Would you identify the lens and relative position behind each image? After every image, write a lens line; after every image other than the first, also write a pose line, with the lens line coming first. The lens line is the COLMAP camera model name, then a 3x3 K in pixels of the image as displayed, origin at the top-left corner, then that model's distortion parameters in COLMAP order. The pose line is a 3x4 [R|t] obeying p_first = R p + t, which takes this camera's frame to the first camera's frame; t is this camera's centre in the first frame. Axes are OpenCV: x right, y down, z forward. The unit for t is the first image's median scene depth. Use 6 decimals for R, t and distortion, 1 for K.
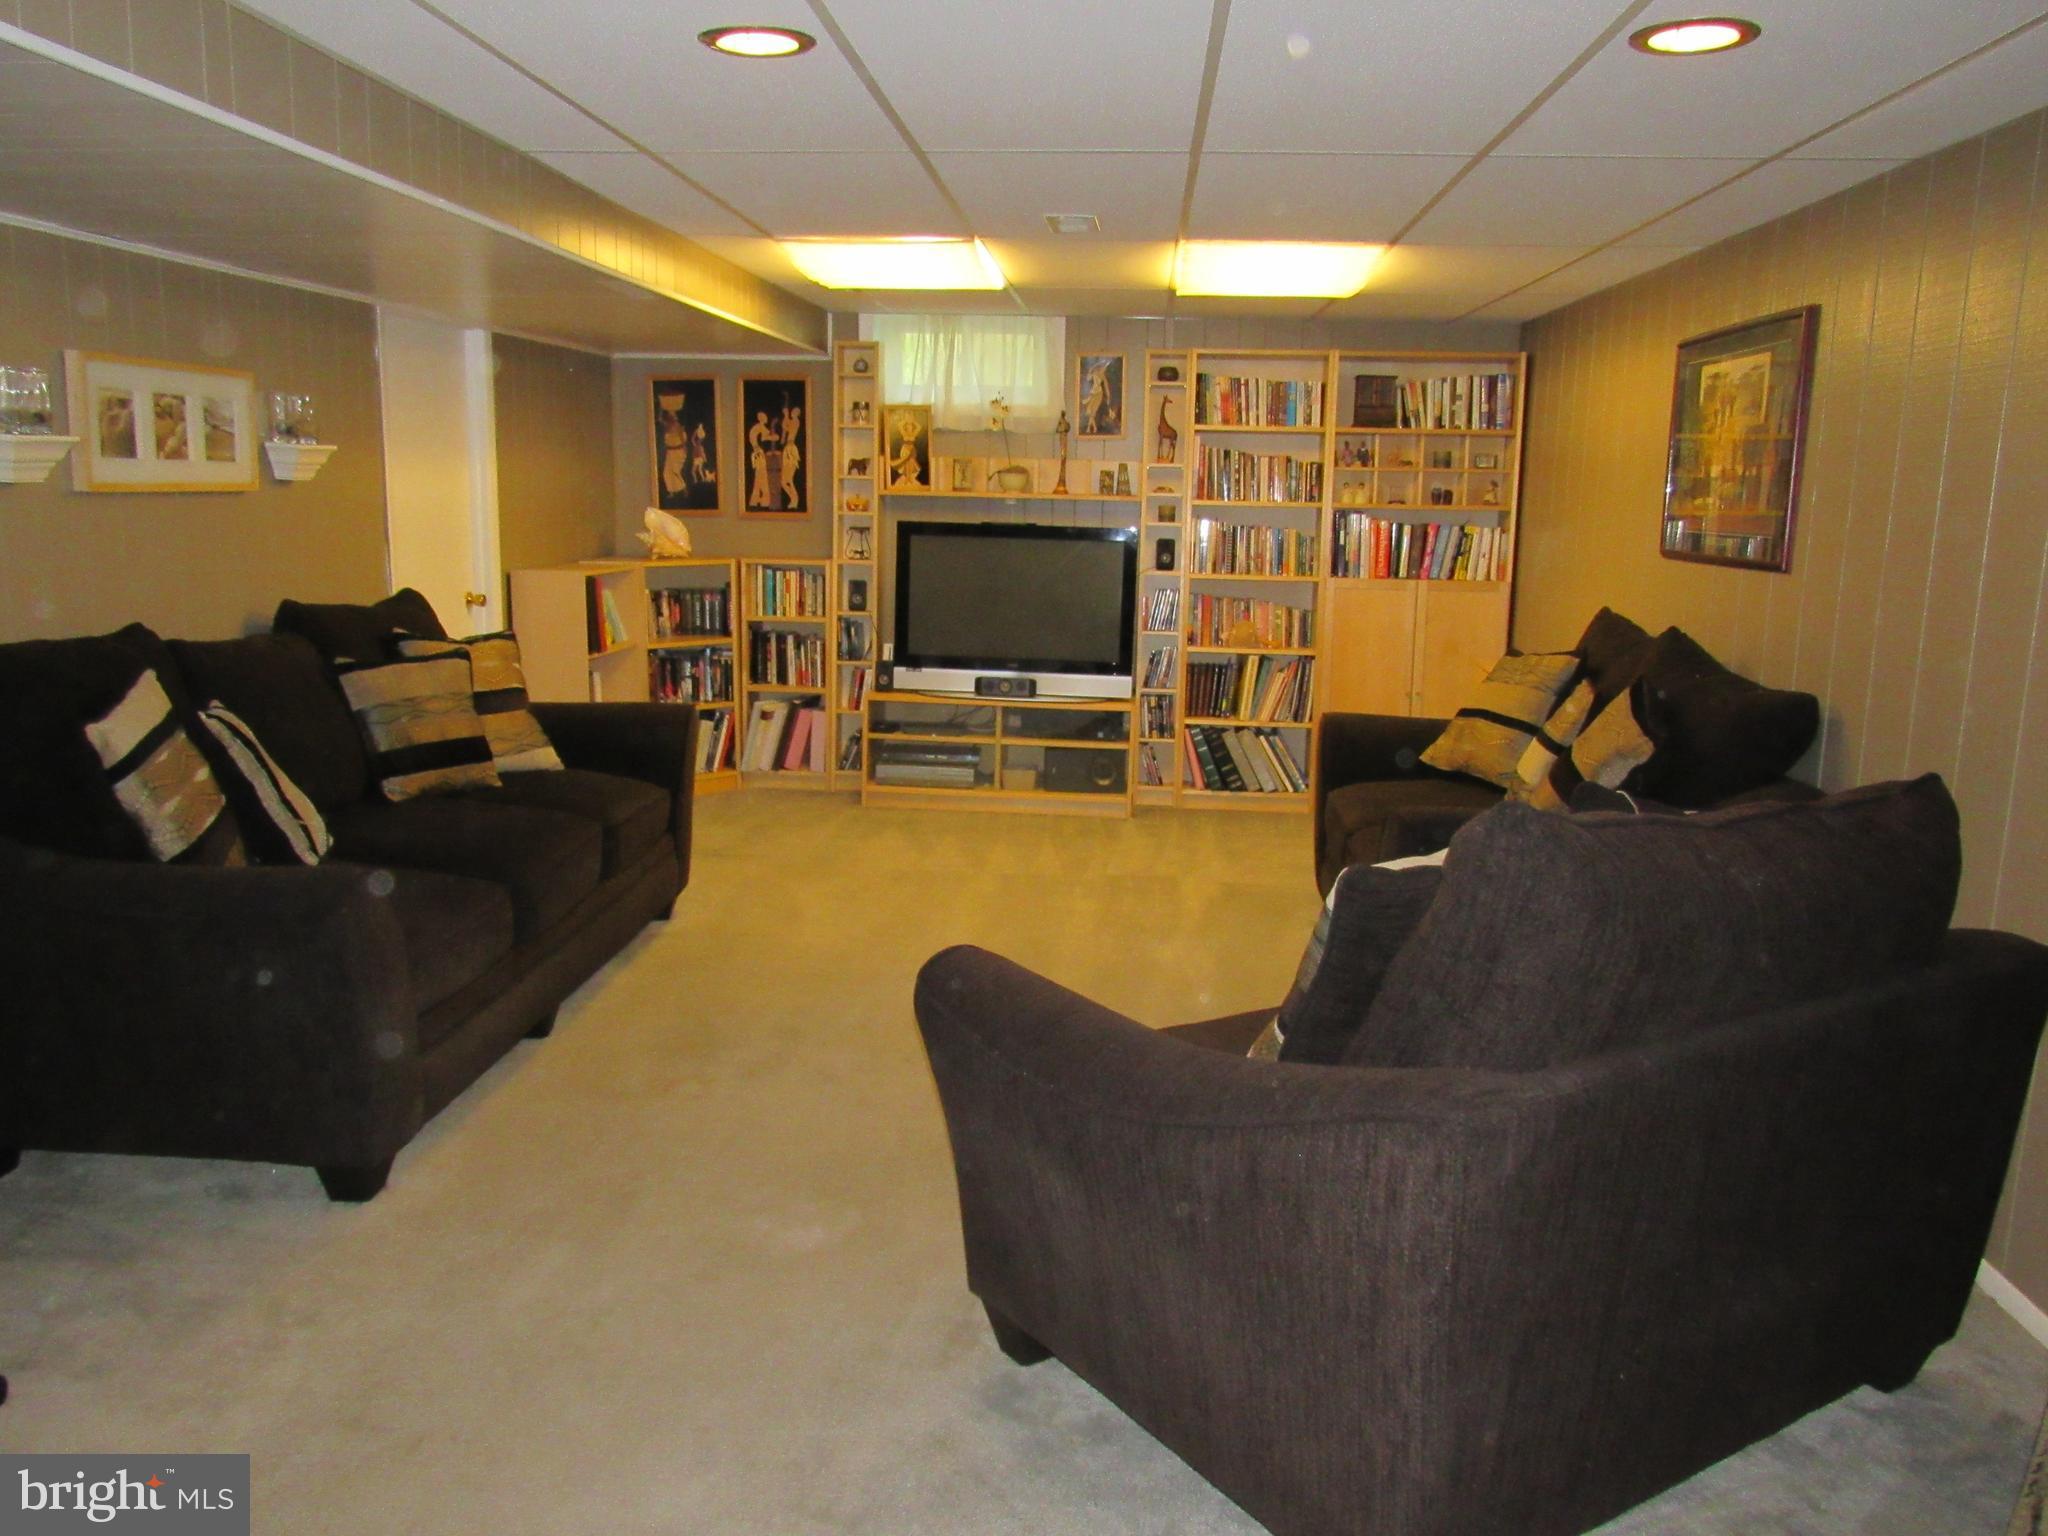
lens RADIAL K [[1566.8, 0, 1024.0], [0, 1566.8, 768.0], [0, 0, 1]] dist [-0.017792, 0.005995]
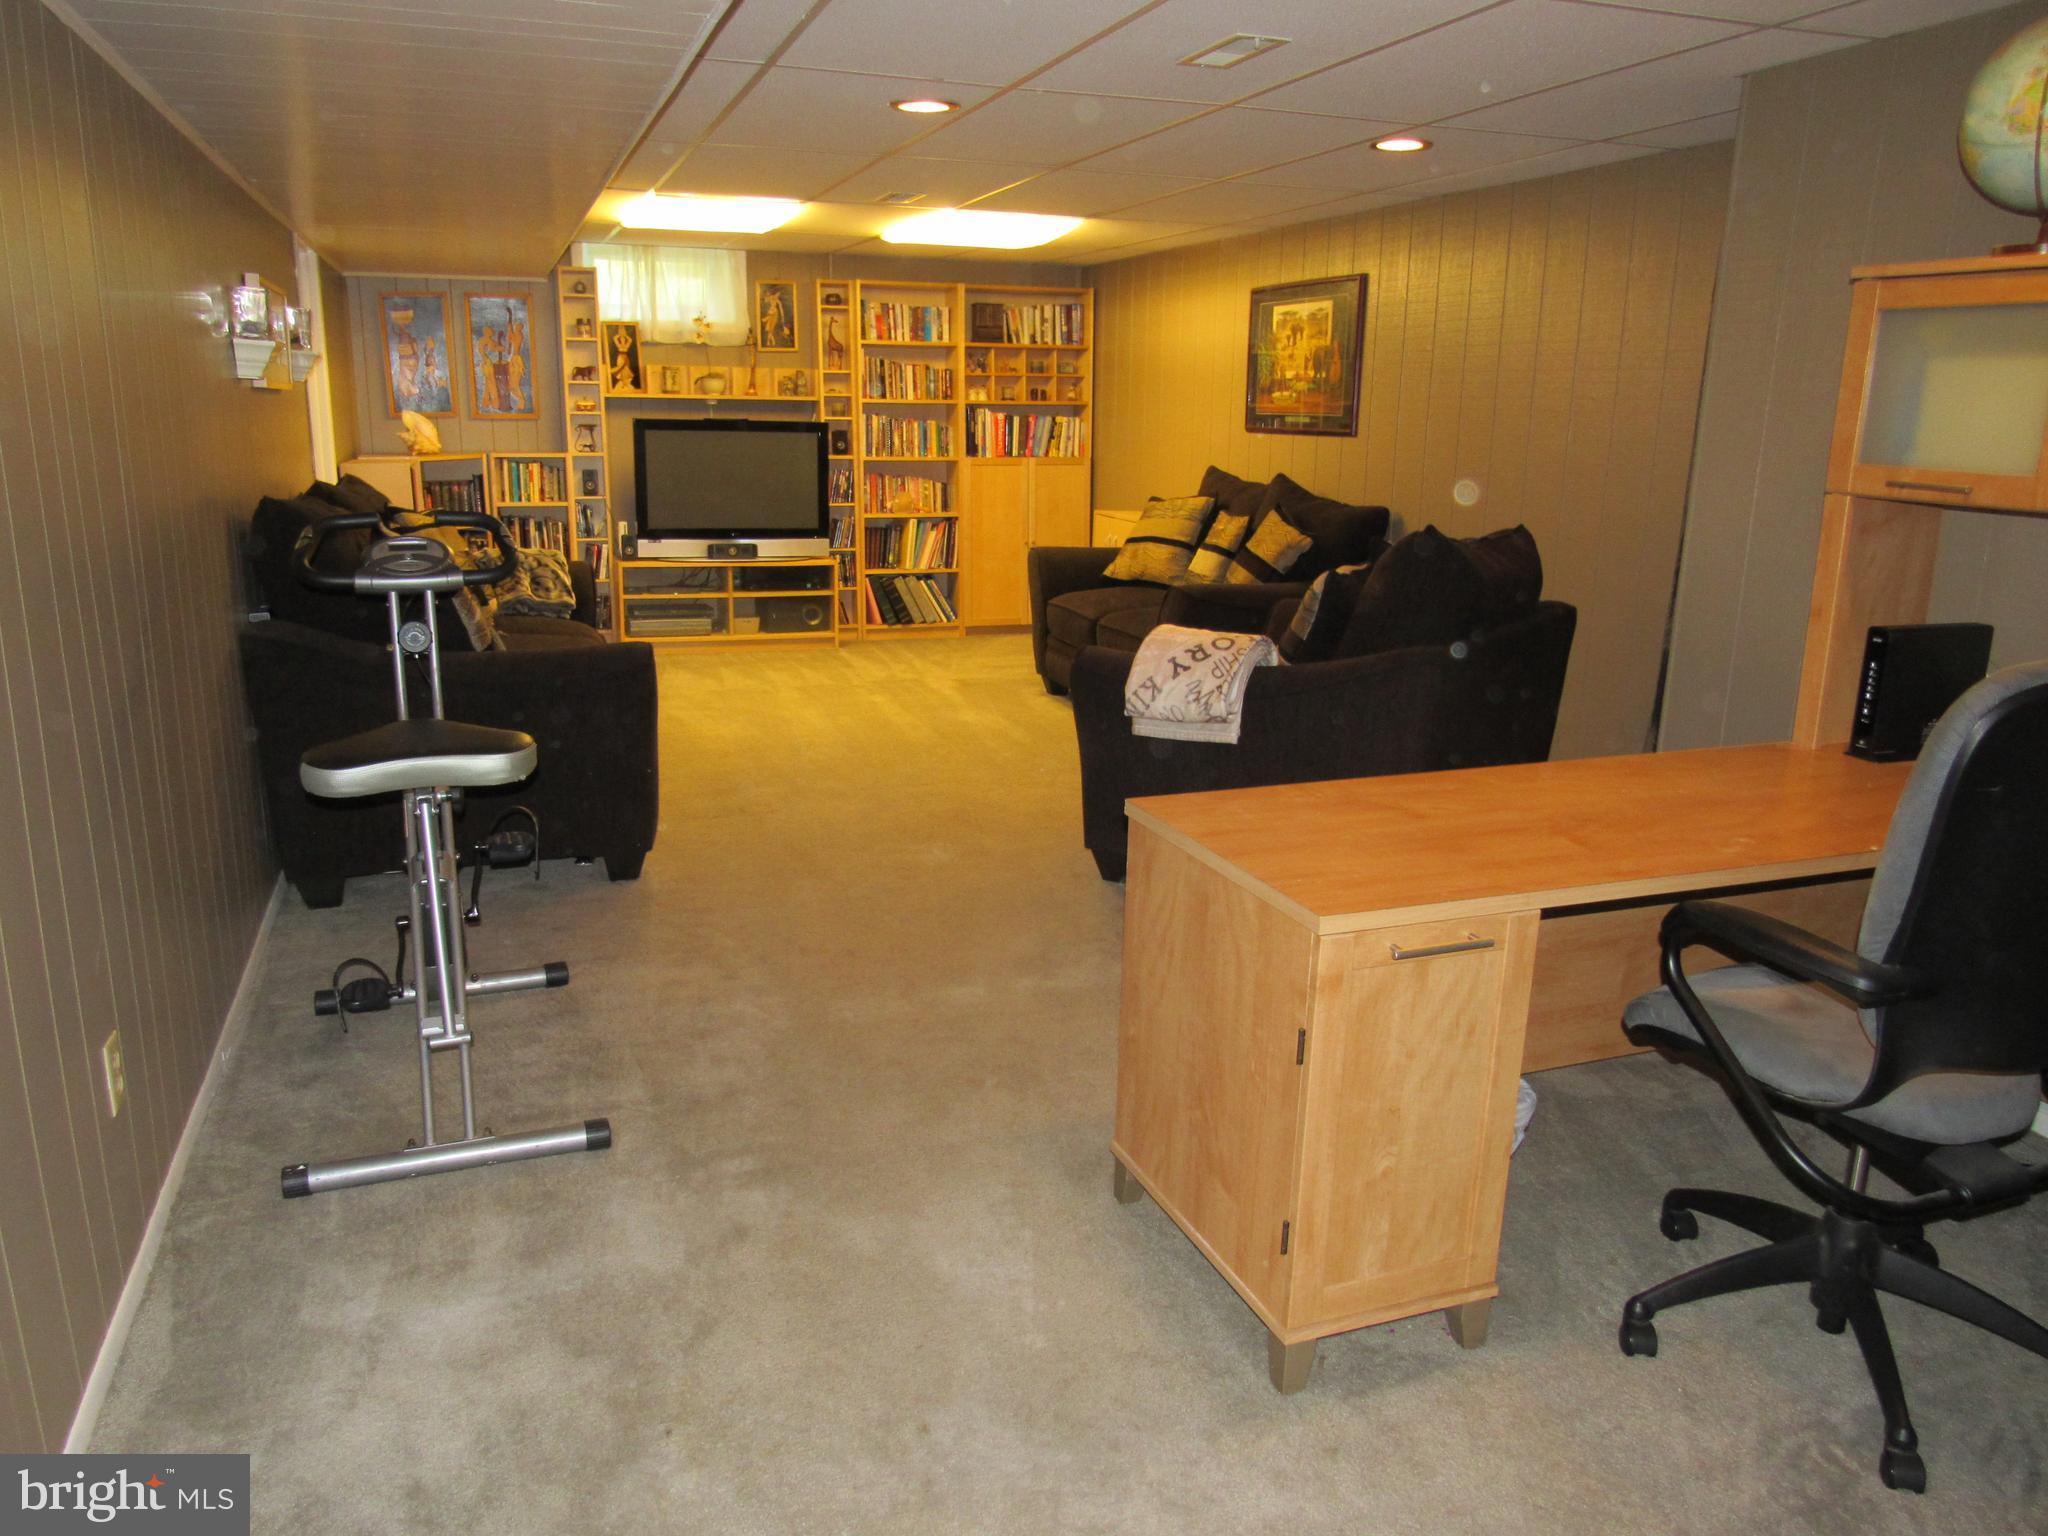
lens RADIAL K [[1475.4, 0, 1015.6], [0, 1475.4, 766.9], [0, 0, 1]] dist [-0.032183, 0.028381]
pose [[0.916883, -0.102581, 0.385750, -0.274130], [0.075580, 0.993547, 0.084566, 0.037127], [-0.391935, -0.048382, 0.918720, -0.179183]]
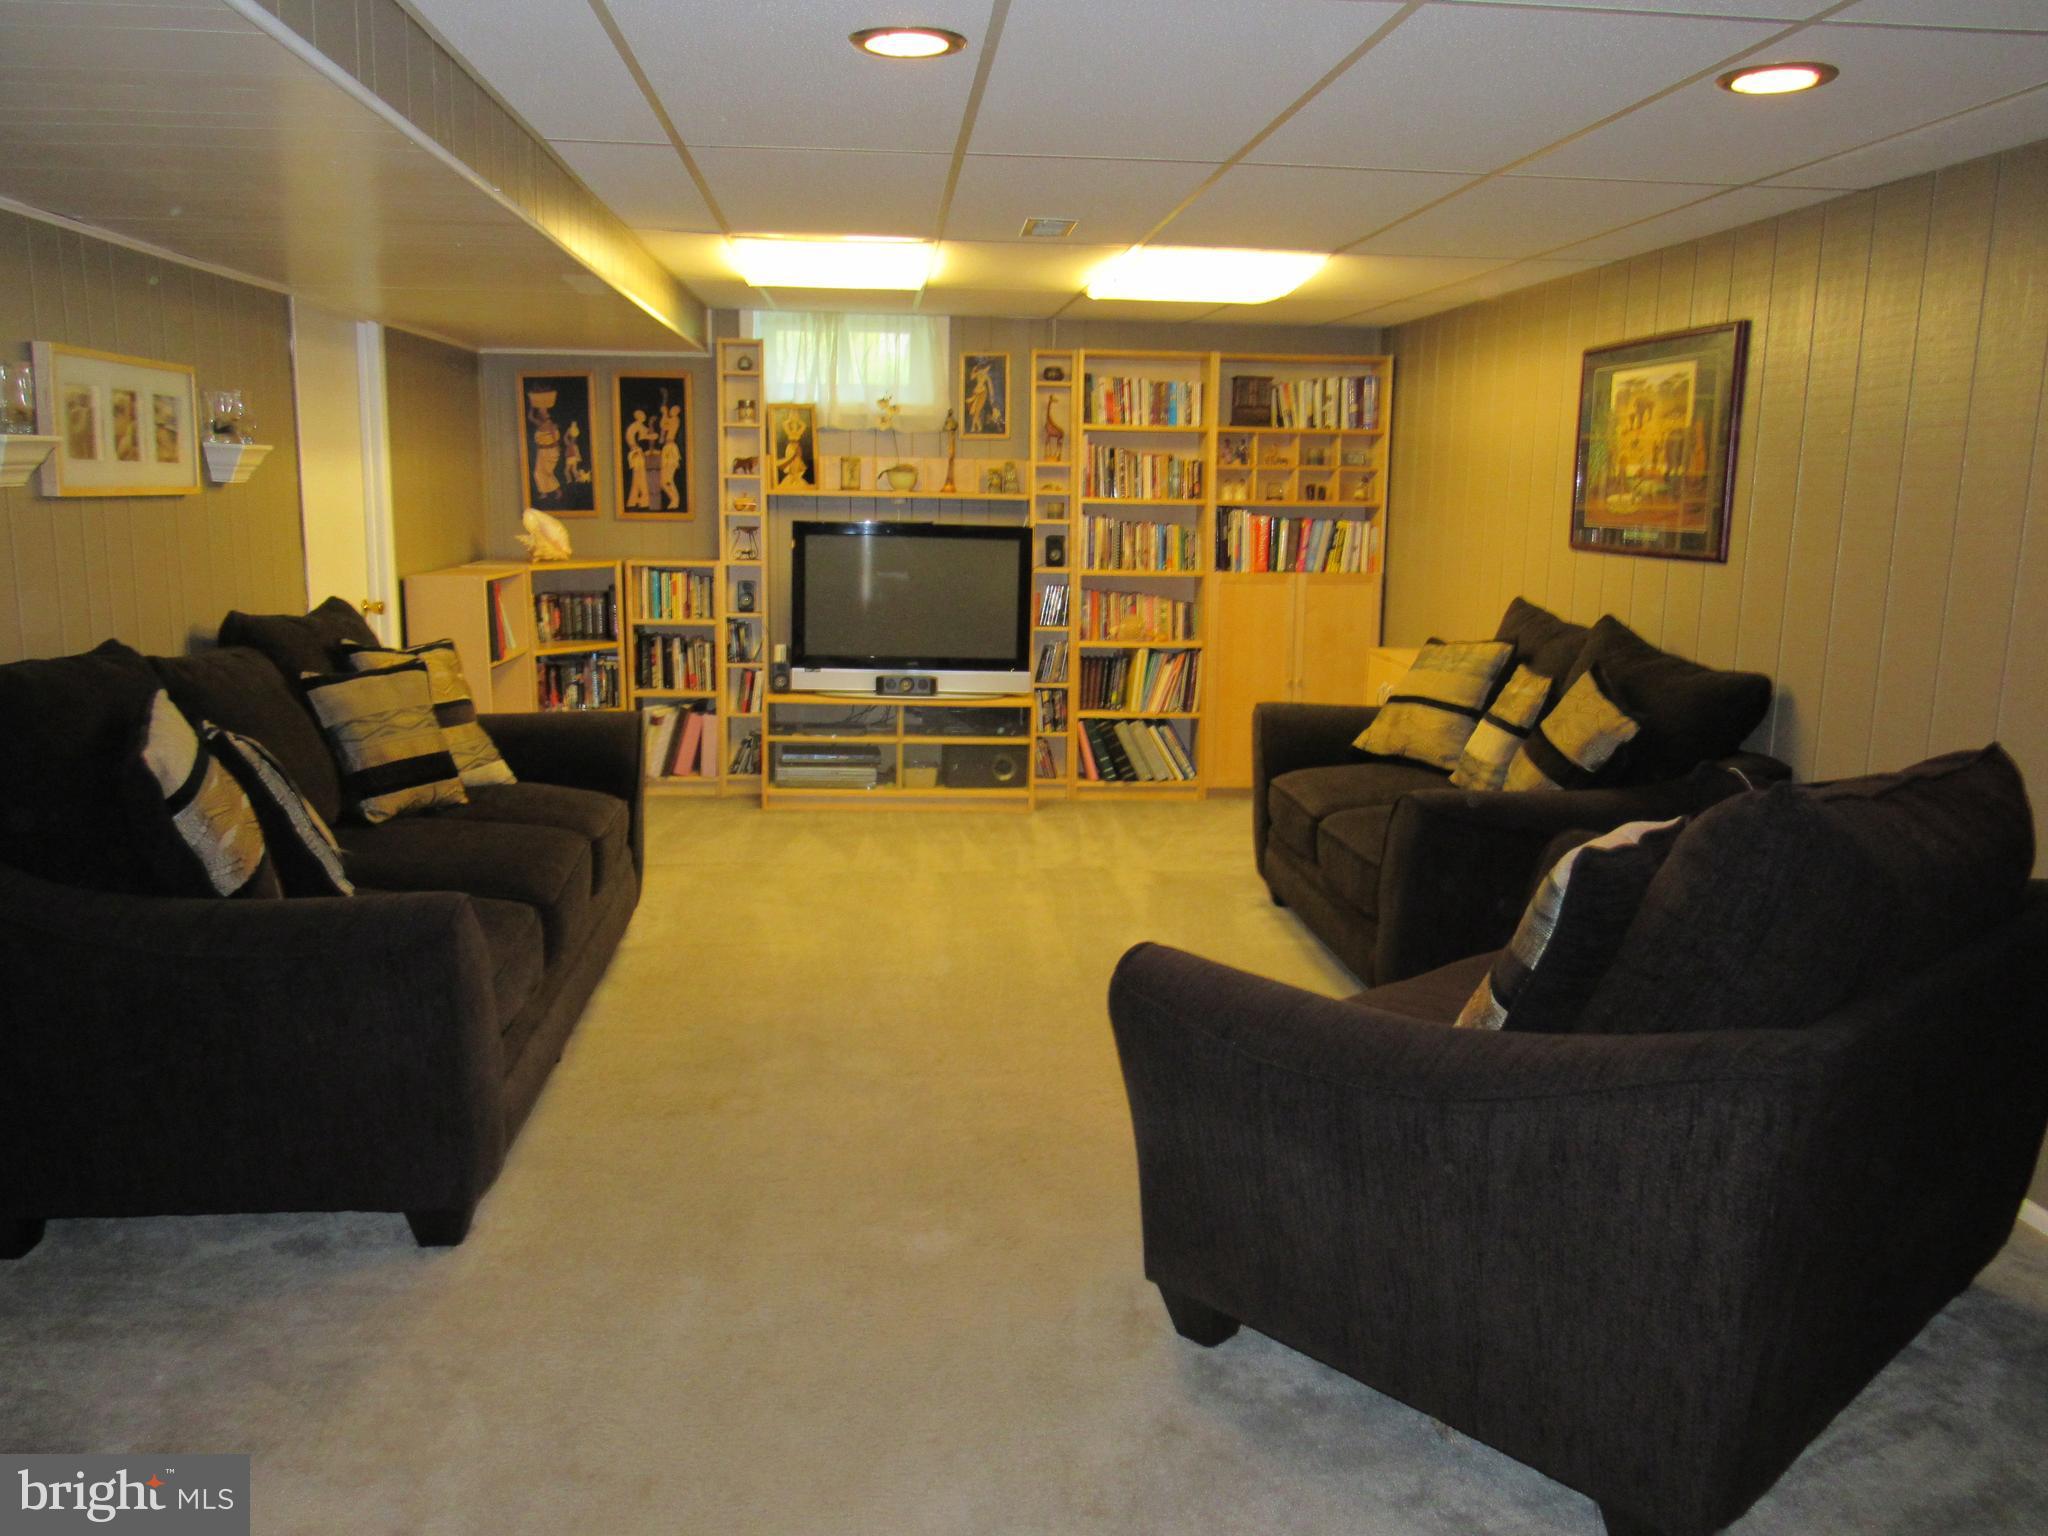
lens RADIAL K [[1548.4, 0, 1031.3], [0, 1548.4, 775.1], [0, 0, 1]] dist [-0.019394, 0.002997]
pose [[0.985491, -0.034774, 0.166128, -0.098602], [0.033276, 0.999377, 0.011793, -0.003250], [-0.166434, -0.006094, 0.986034, 0.007778]]
